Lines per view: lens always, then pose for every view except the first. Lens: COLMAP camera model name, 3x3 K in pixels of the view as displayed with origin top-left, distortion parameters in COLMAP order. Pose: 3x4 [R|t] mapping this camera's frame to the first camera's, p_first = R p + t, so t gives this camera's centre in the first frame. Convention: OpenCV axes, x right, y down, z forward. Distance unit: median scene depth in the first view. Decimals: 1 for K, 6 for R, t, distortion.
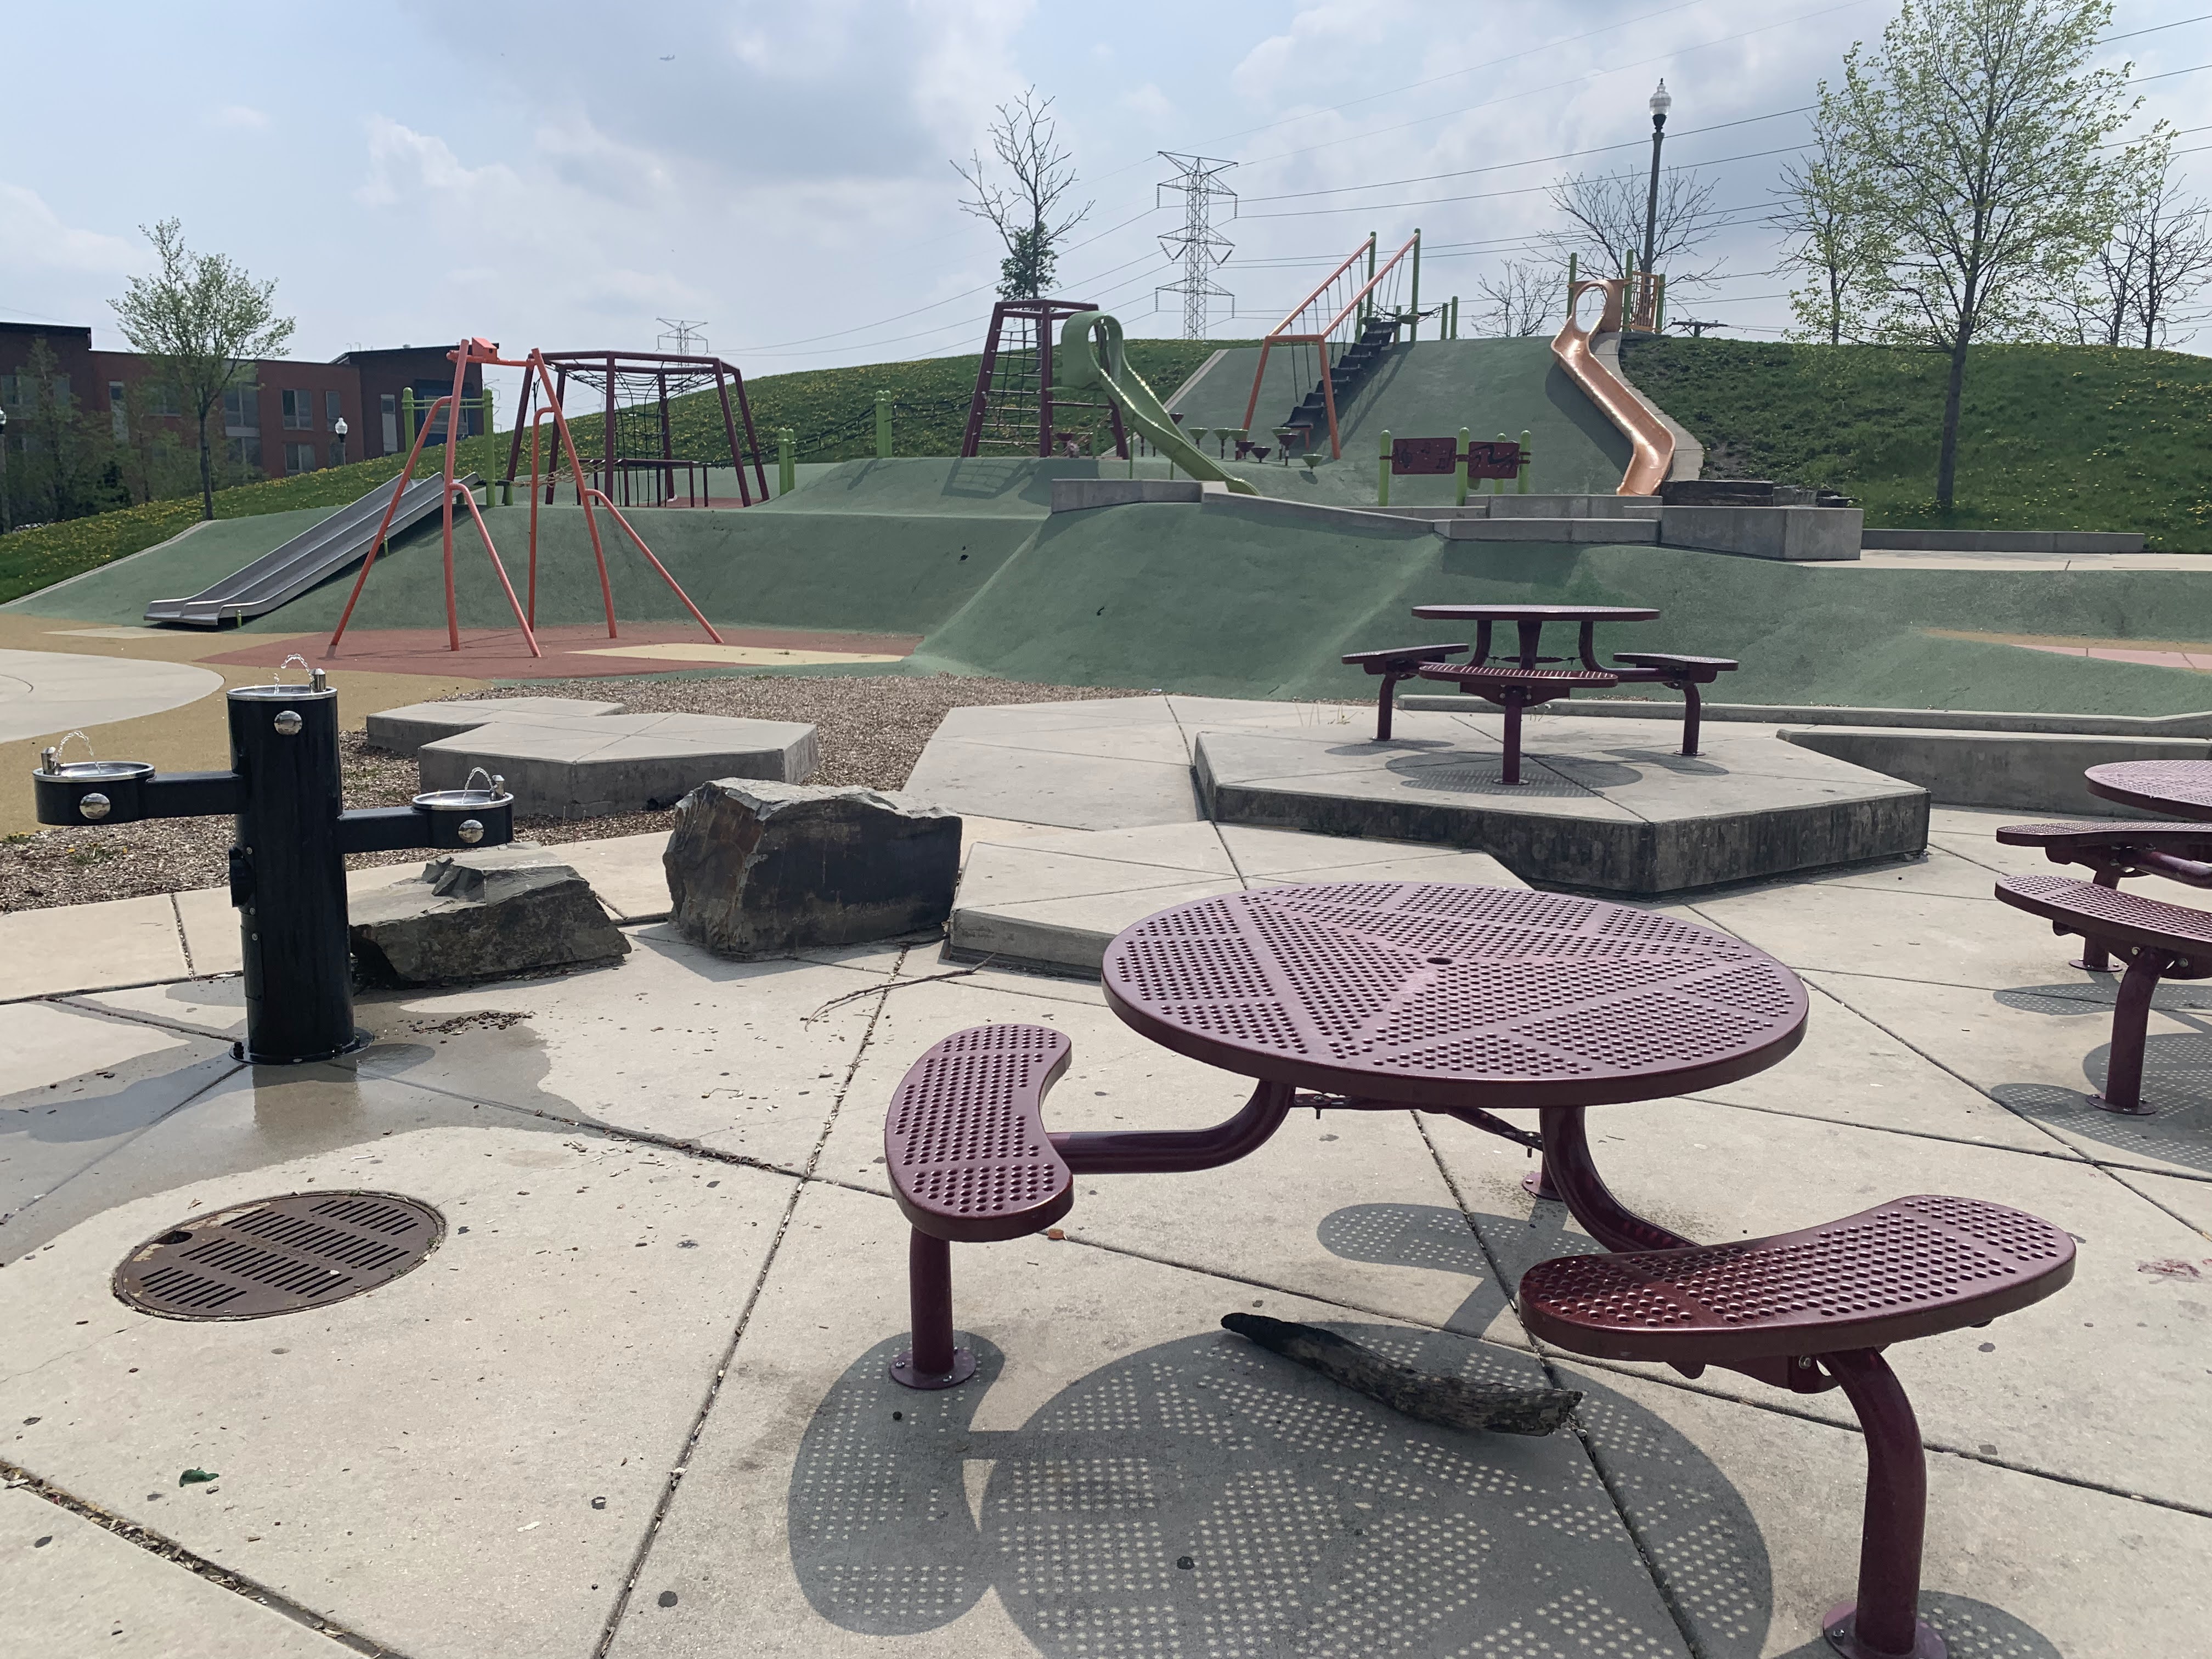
lens RADIAL K [[1690.9, 0, 1106.0], [0, 1690.9, 829.5], [0, 0, 1]] dist [0.014020, -0.008895]
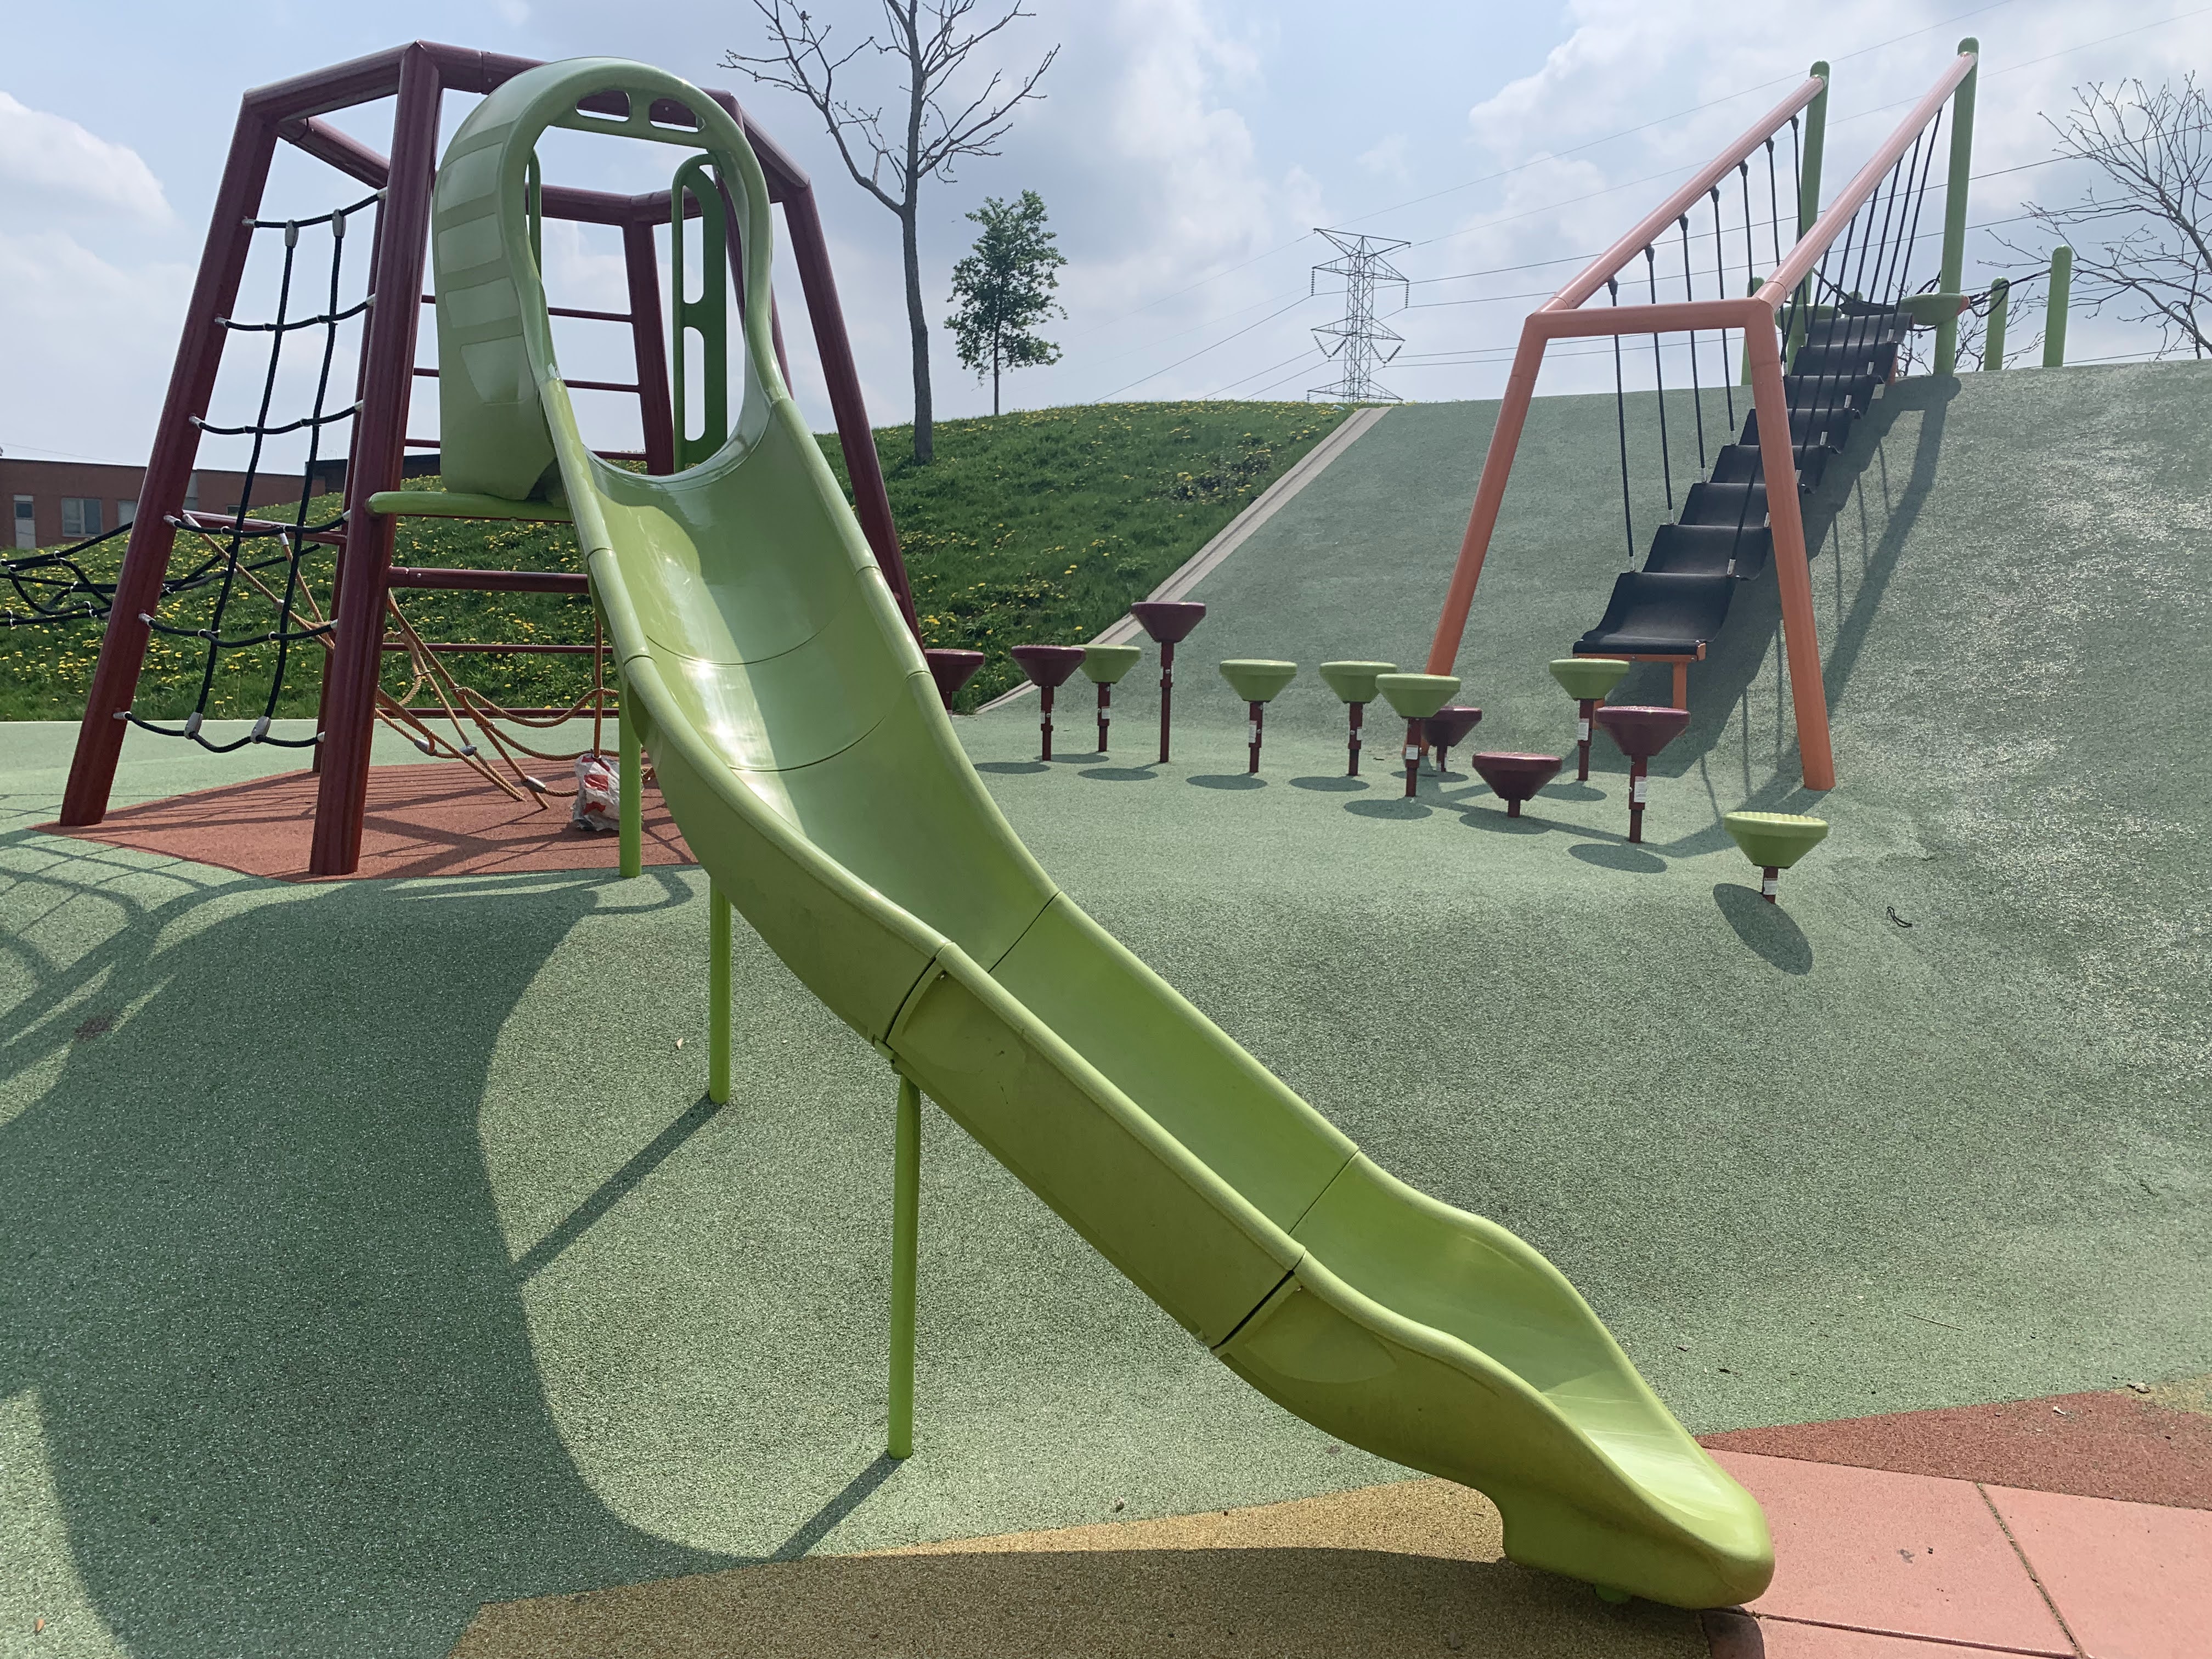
lens RADIAL K [[1736.0, 0, 1103.7], [0, 1736.0, 778.3], [0, 0, 1]] dist [0.027973, -0.003931]
pose [[0.995498, 0.023460, -0.091837, 0.048789], [-0.032565, 0.994560, -0.098946, -0.169040], [0.089017, 0.101491, 0.990846, 0.648926]]
